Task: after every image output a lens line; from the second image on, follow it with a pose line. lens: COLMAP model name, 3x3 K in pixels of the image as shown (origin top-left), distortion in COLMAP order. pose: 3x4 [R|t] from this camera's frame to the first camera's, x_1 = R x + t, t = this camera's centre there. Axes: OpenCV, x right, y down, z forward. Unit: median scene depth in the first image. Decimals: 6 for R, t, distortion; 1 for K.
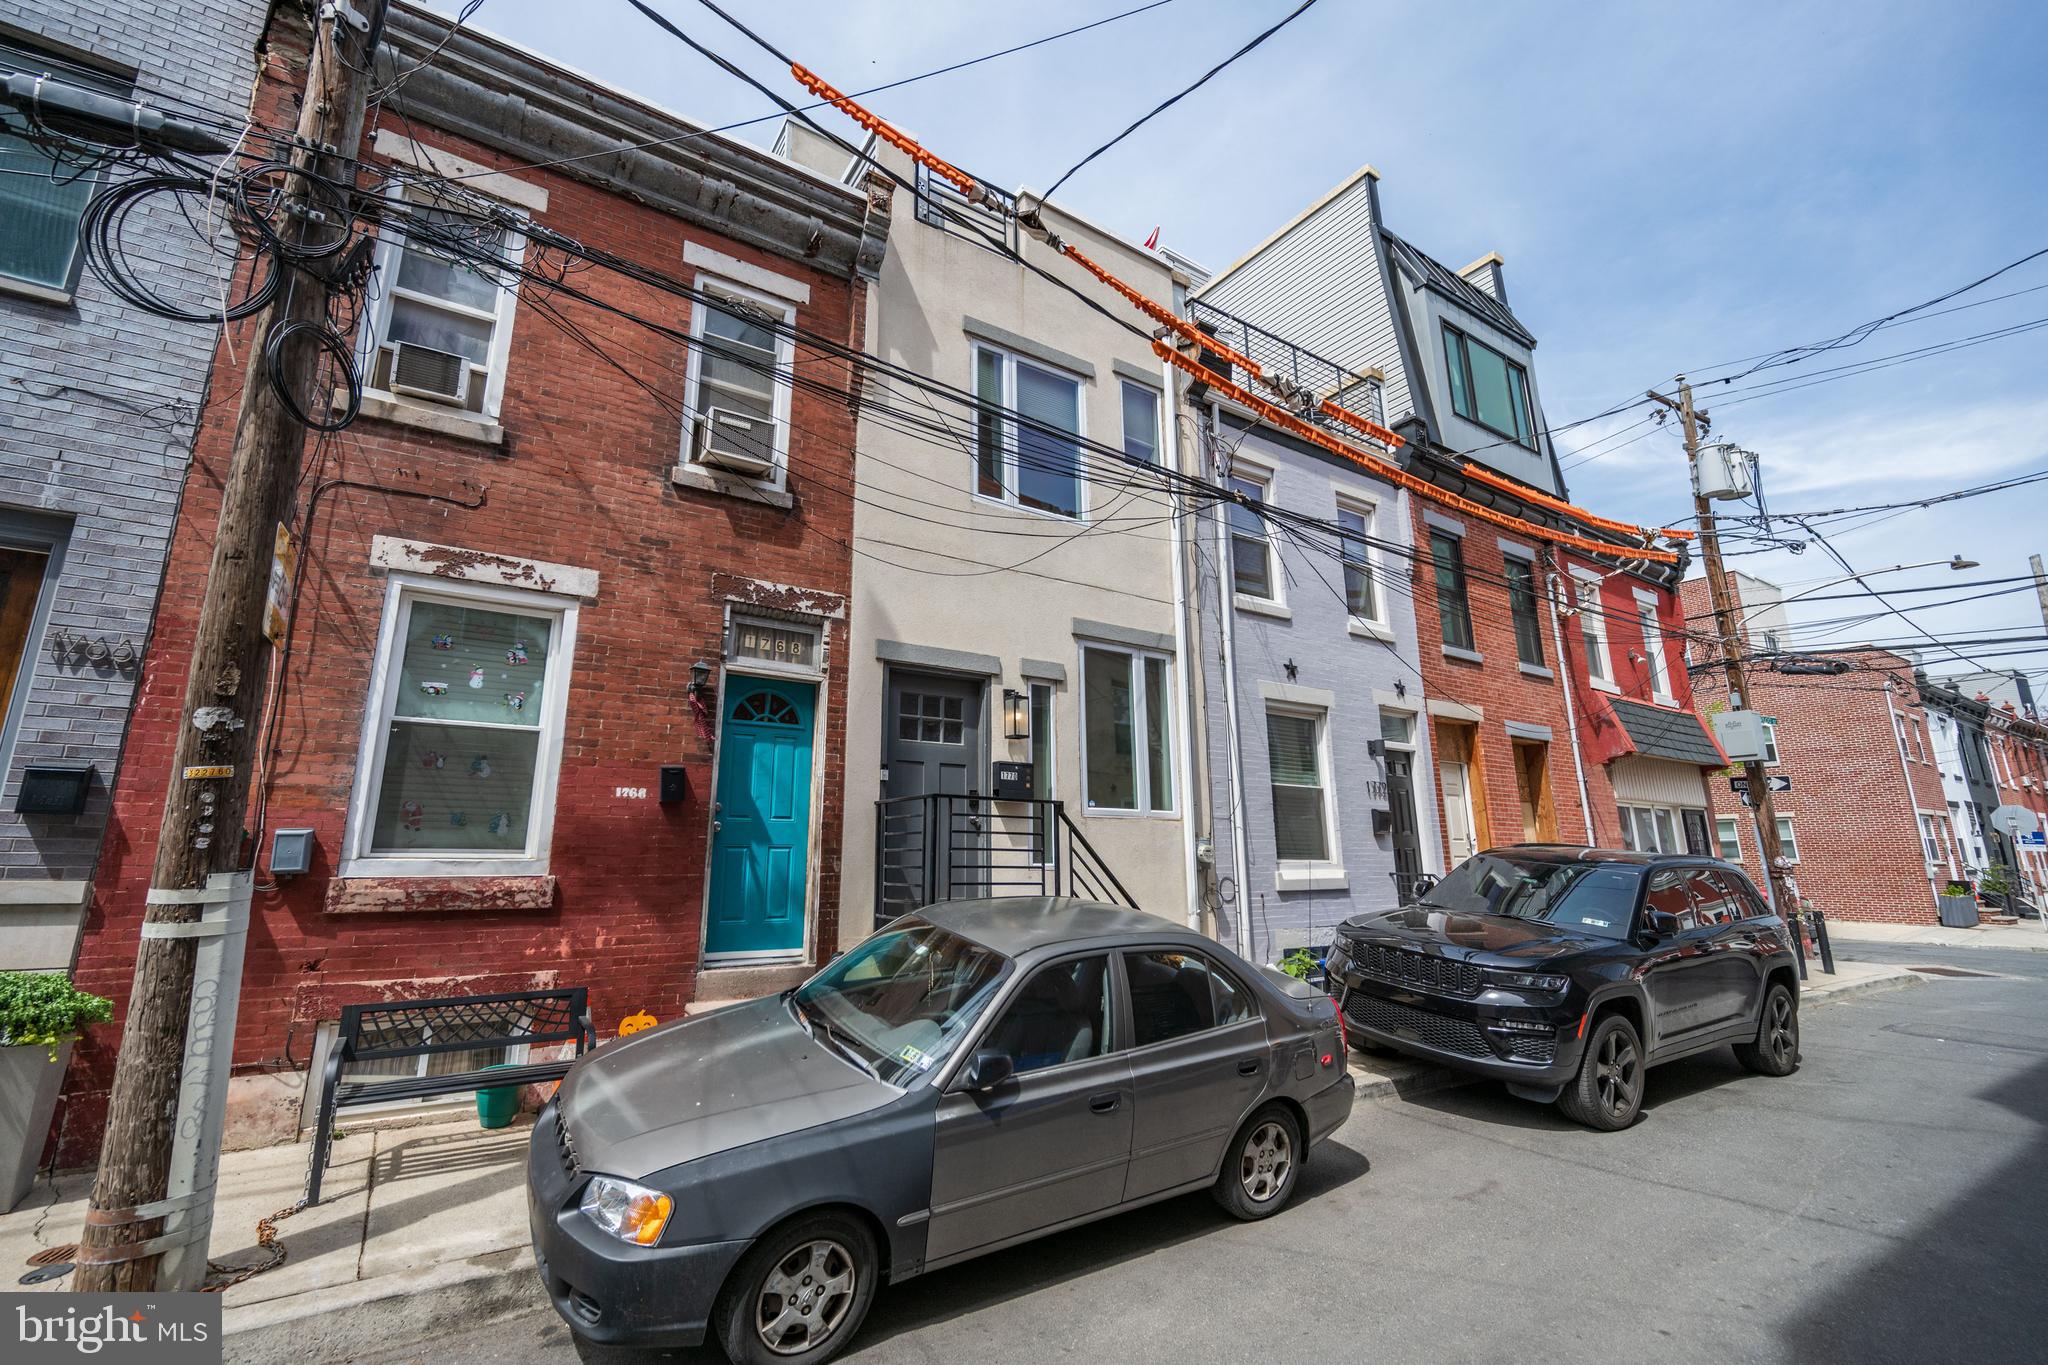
lens RADIAL K [[801.1, 0, 1022.8], [0, 801.1, 690.9], [0, 0, 1]] dist [-0.001339, 0.000624]
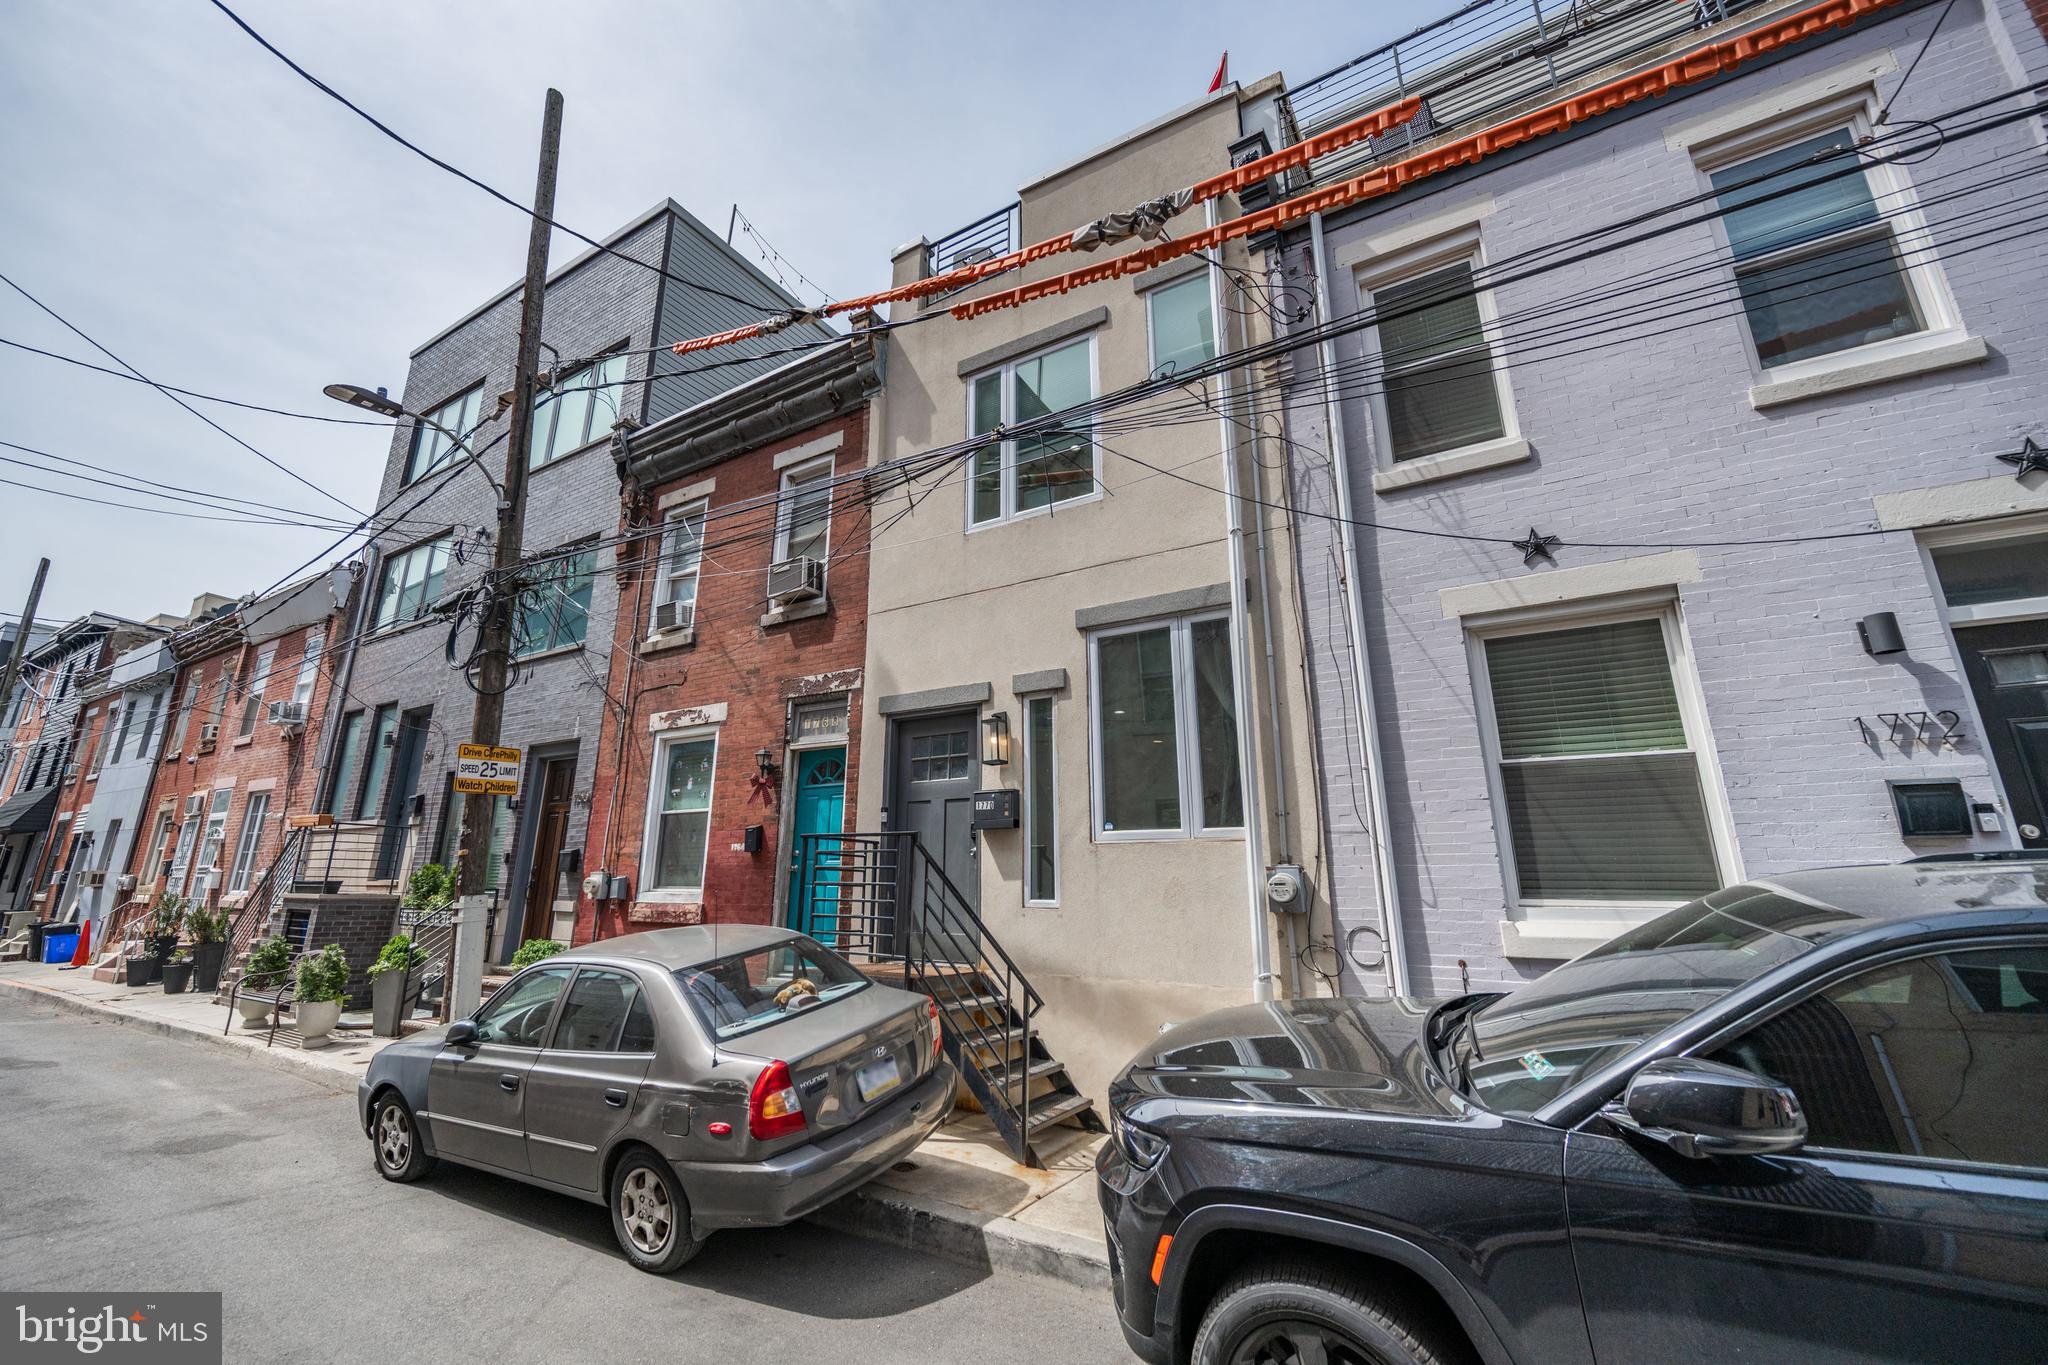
lens RADIAL K [[859.9, 0, 1025.2], [0, 859.9, 662.4], [0, 0, 1]] dist [-0.001291, -0.000143]
pose [[0.452884, -0.232565, -0.860703, 0.973179], [0.174231, 0.969853, -0.170381, 0.130973], [0.874380, -0.072798, 0.479751, 0.599534]]
